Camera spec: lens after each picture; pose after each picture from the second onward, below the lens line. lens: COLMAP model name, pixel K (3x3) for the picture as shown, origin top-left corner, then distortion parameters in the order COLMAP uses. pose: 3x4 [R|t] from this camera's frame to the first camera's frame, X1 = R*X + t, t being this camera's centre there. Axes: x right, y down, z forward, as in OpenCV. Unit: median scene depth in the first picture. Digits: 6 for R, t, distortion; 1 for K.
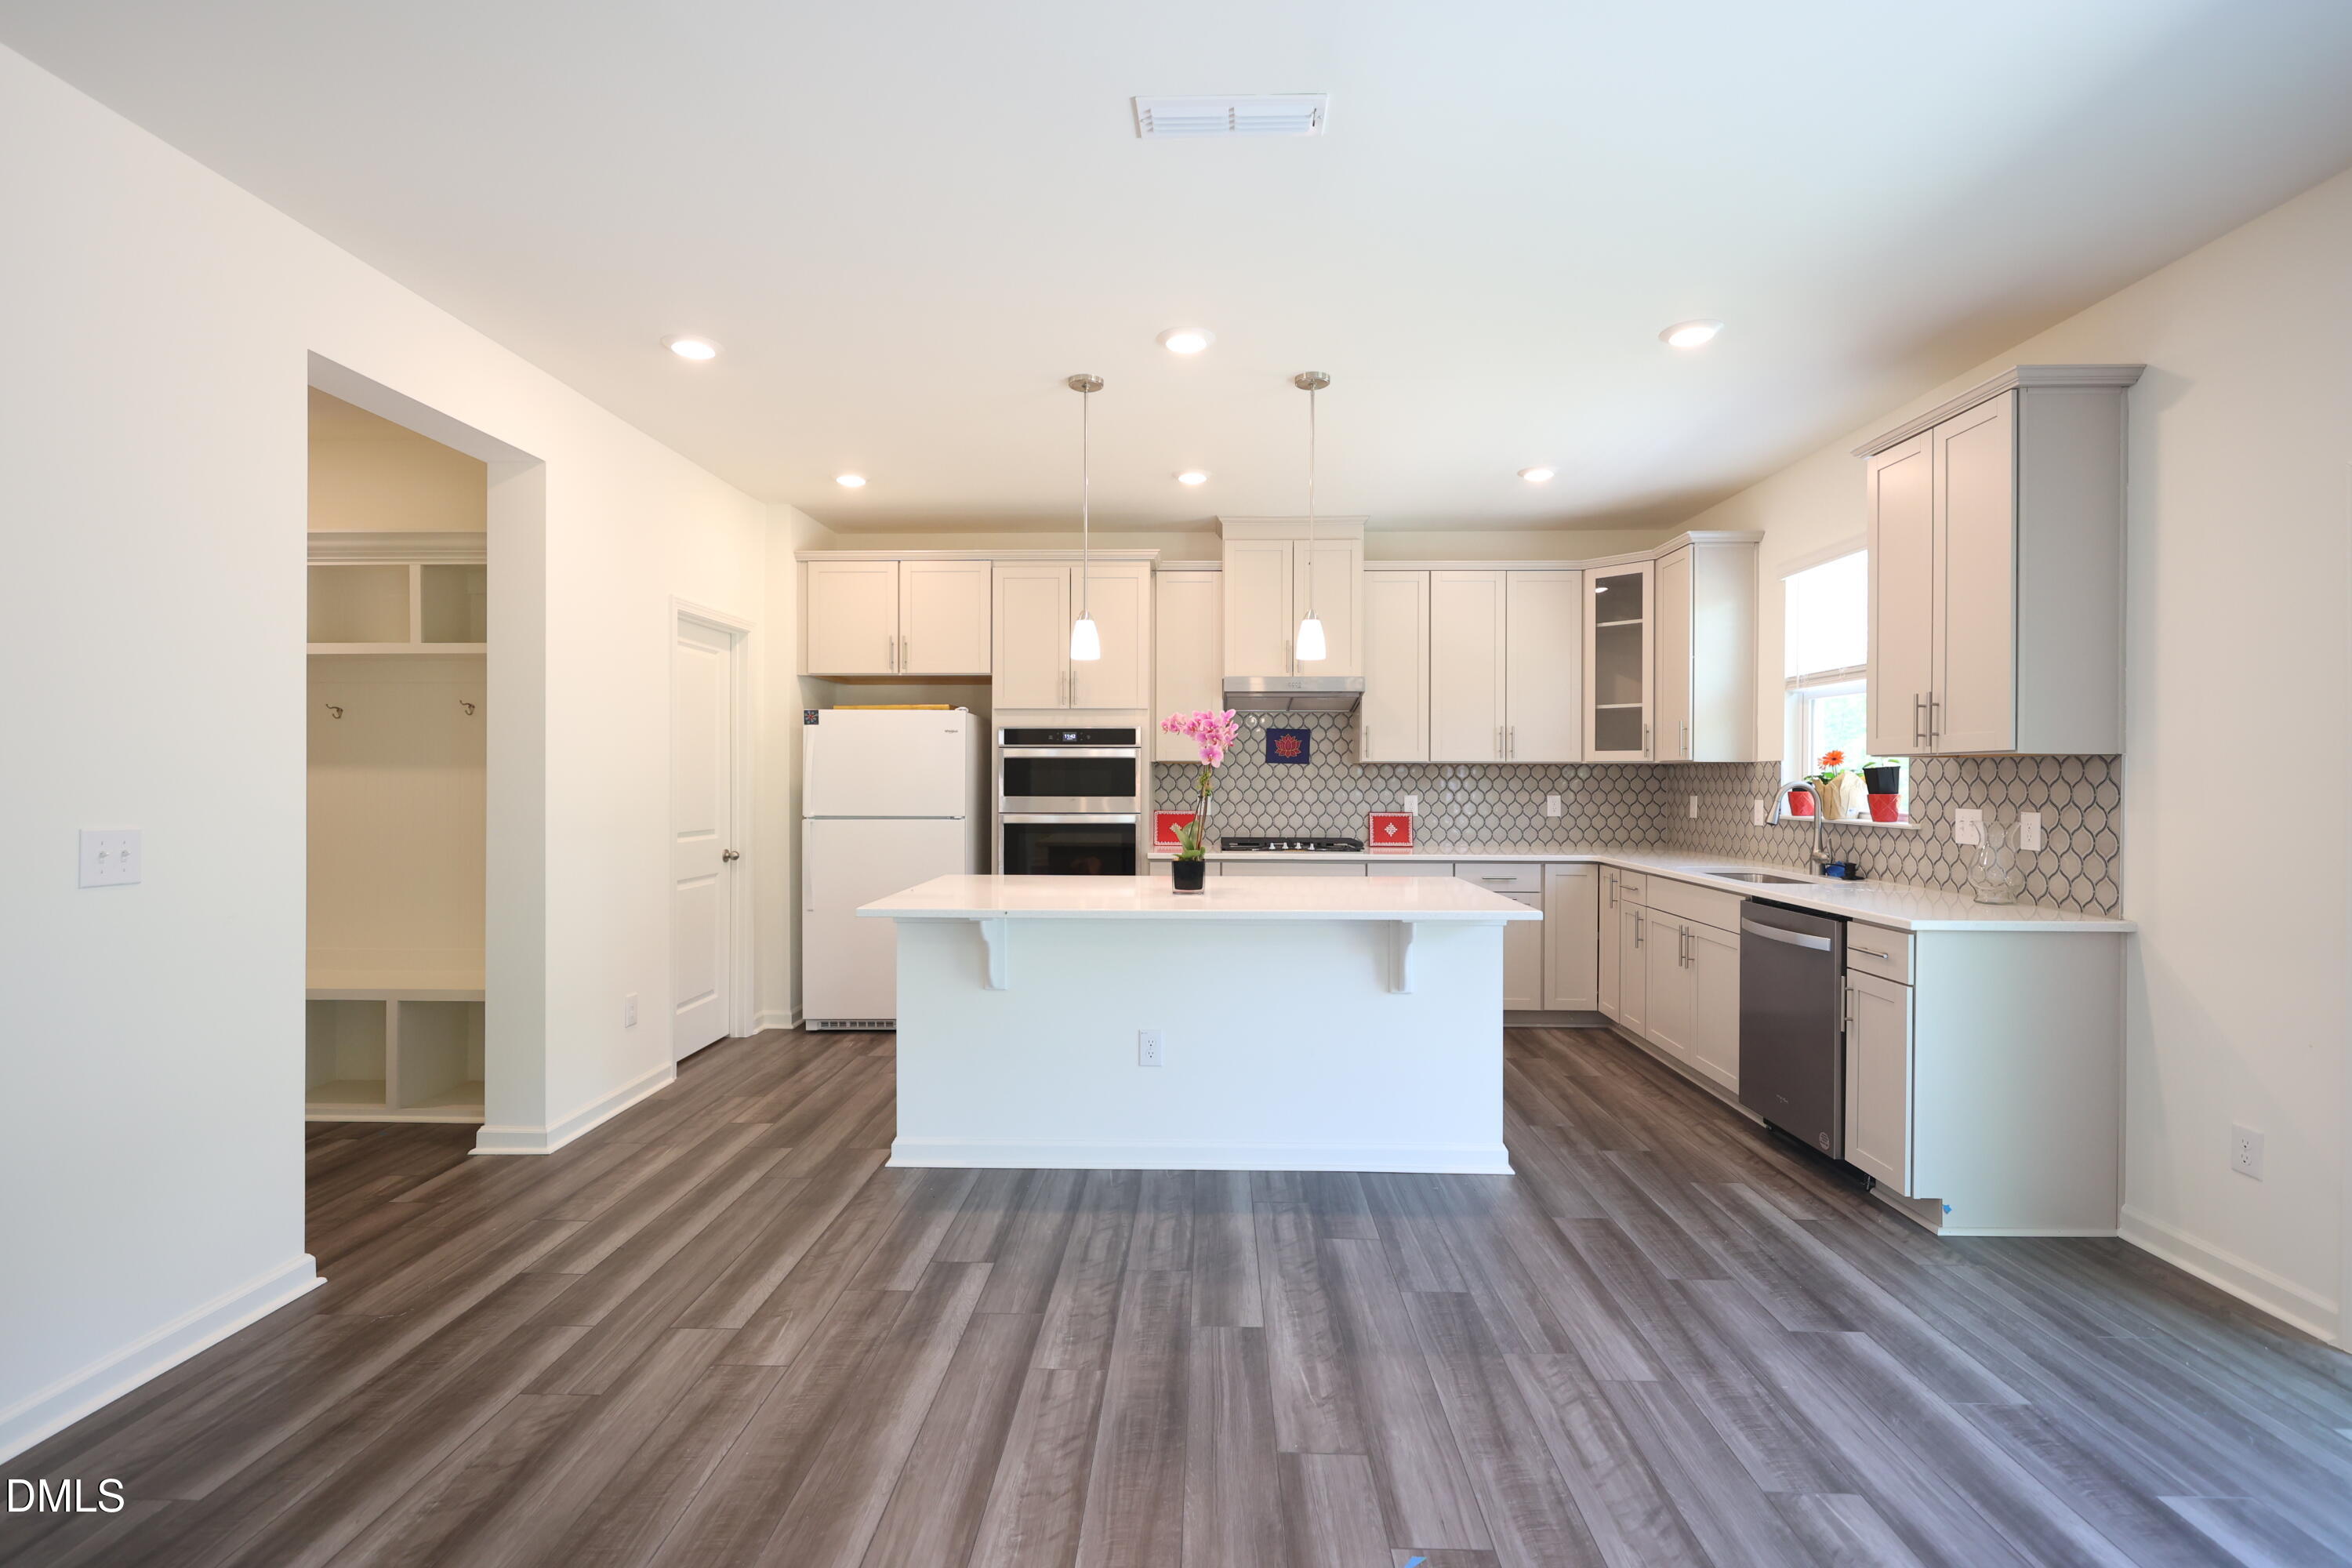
lens RADIAL K [[1039.8, 0, 1185.0], [0, 1039.8, 775.9], [0, 0, 1]] dist [-0.001432, -0.000090]
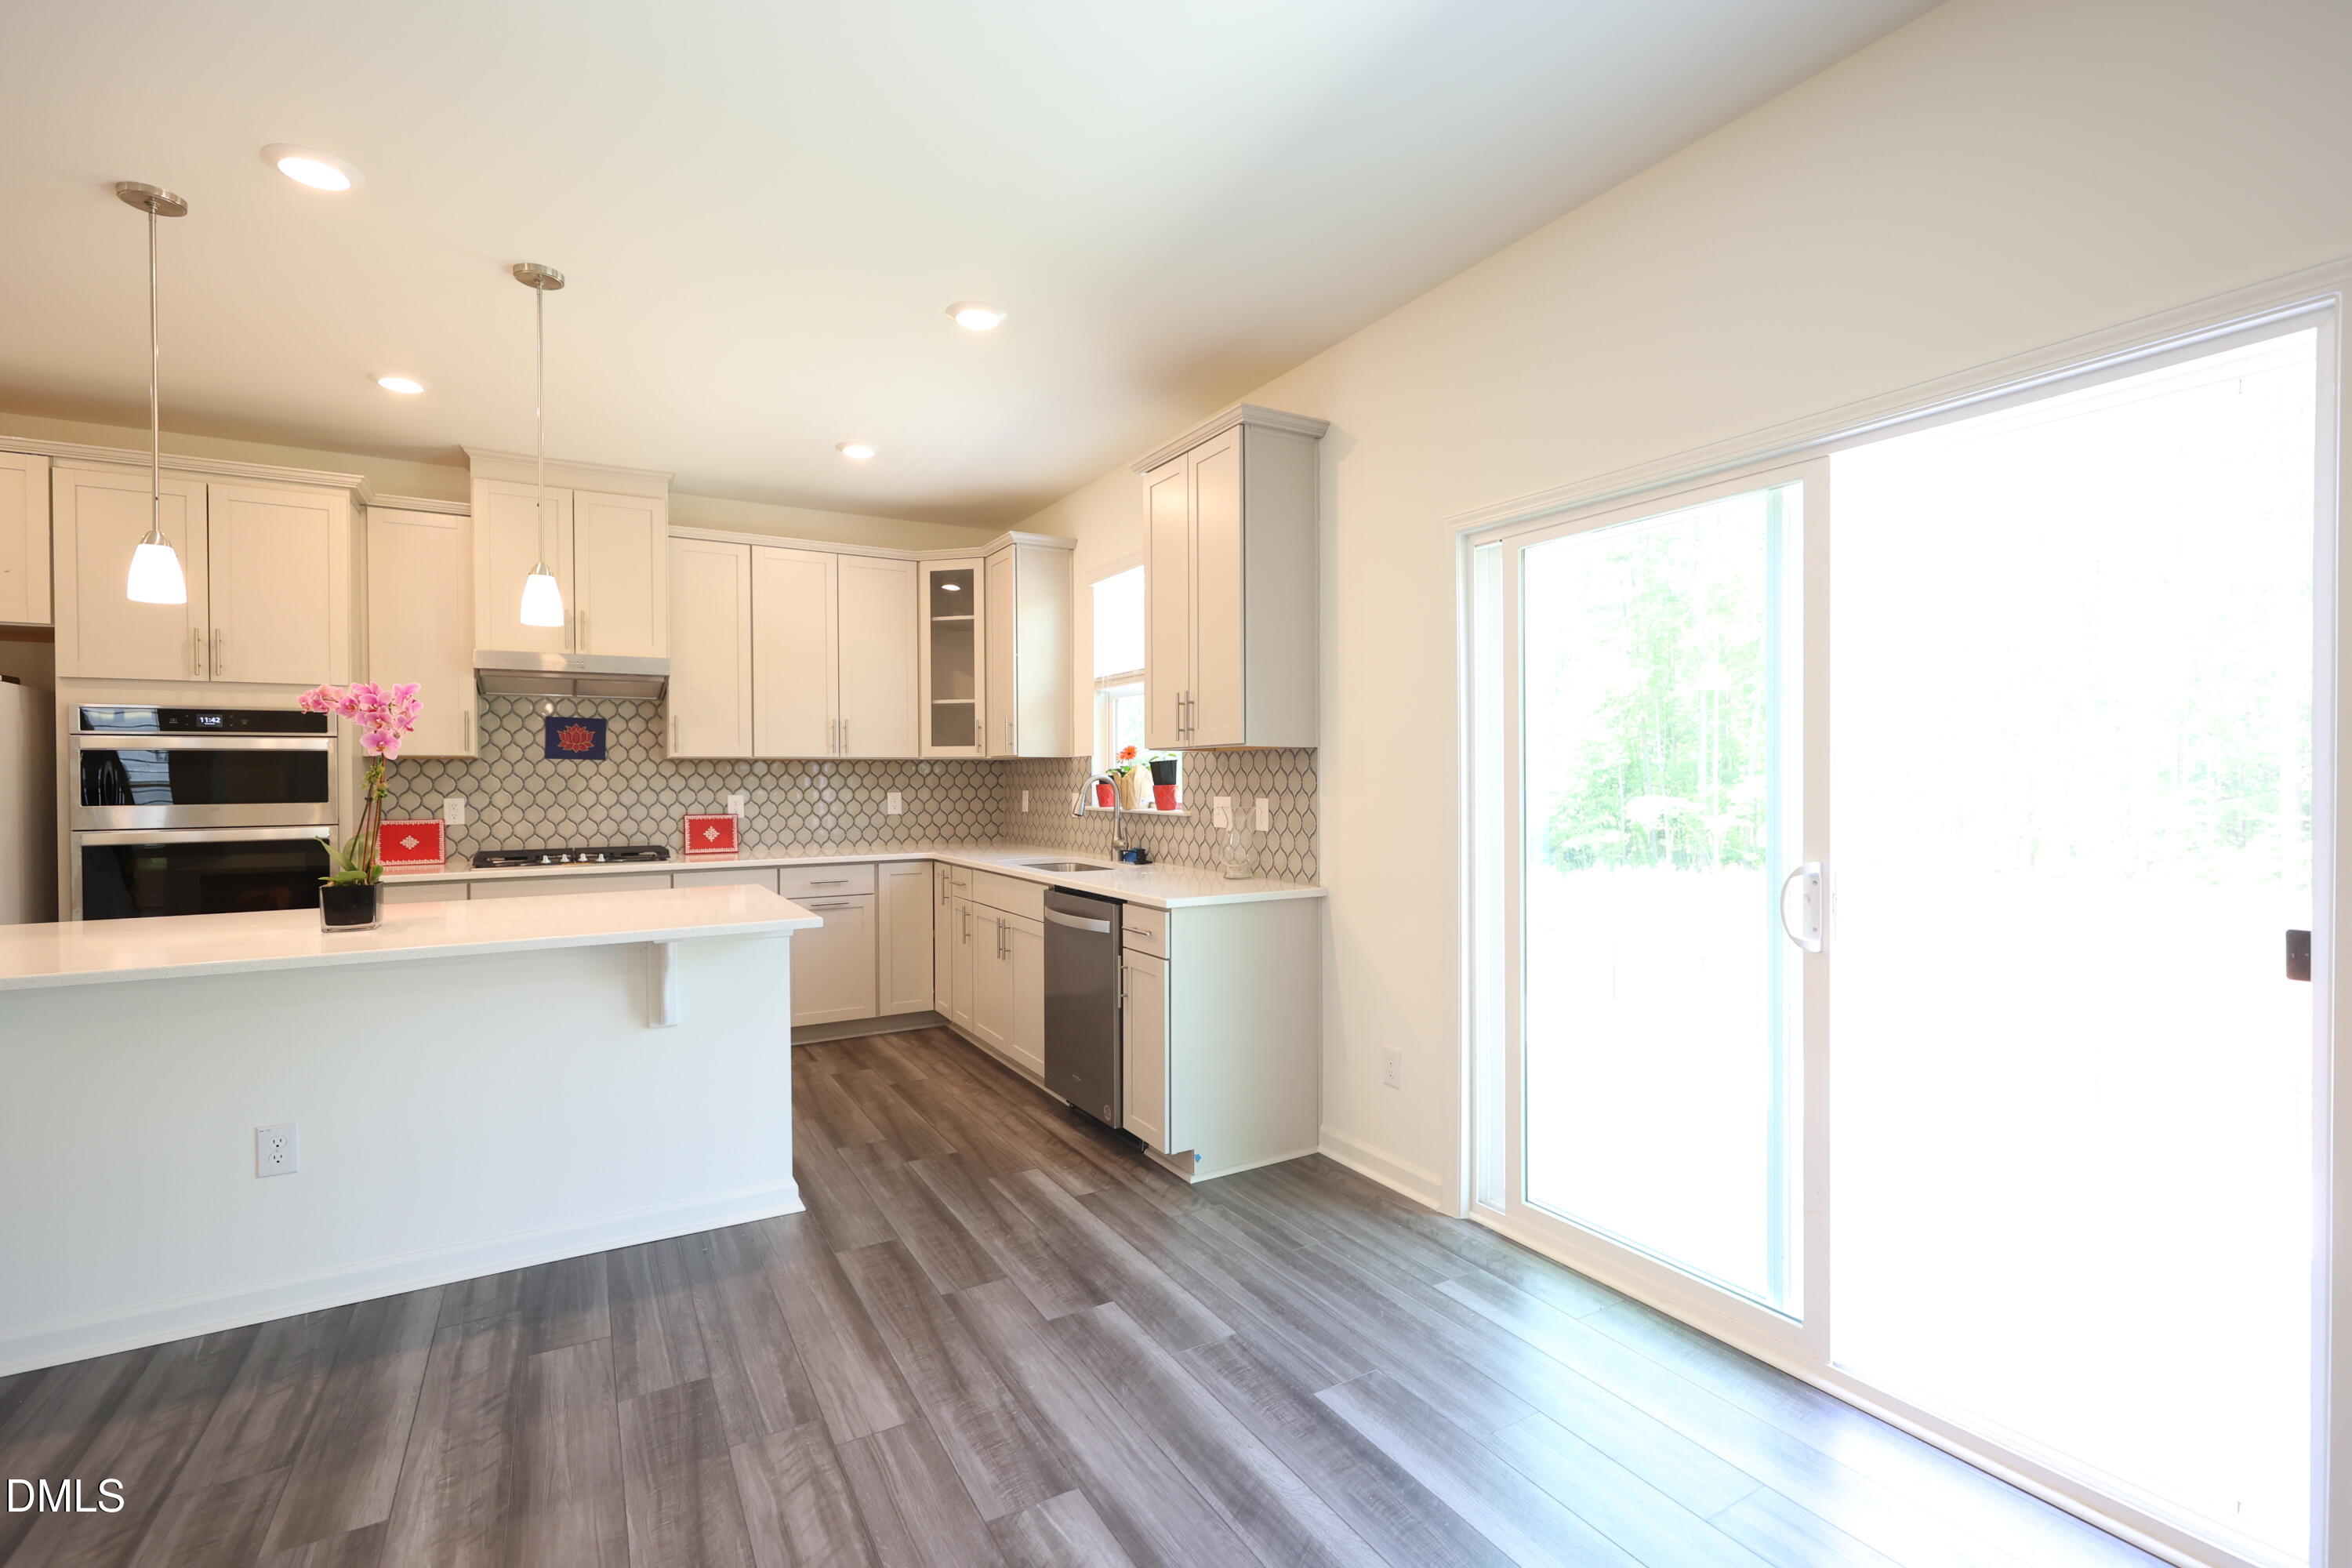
lens RADIAL K [[1041.5, 0, 1184.6], [0, 1041.5, 782.7], [0, 0, 1]] dist [-0.001046, -0.000133]
pose [[0.847390, -0.011017, 0.530856, 0.124355], [0.008386, 0.999938, 0.007366, 0.008555], [-0.530904, -0.001790, 0.847430, 0.062058]]
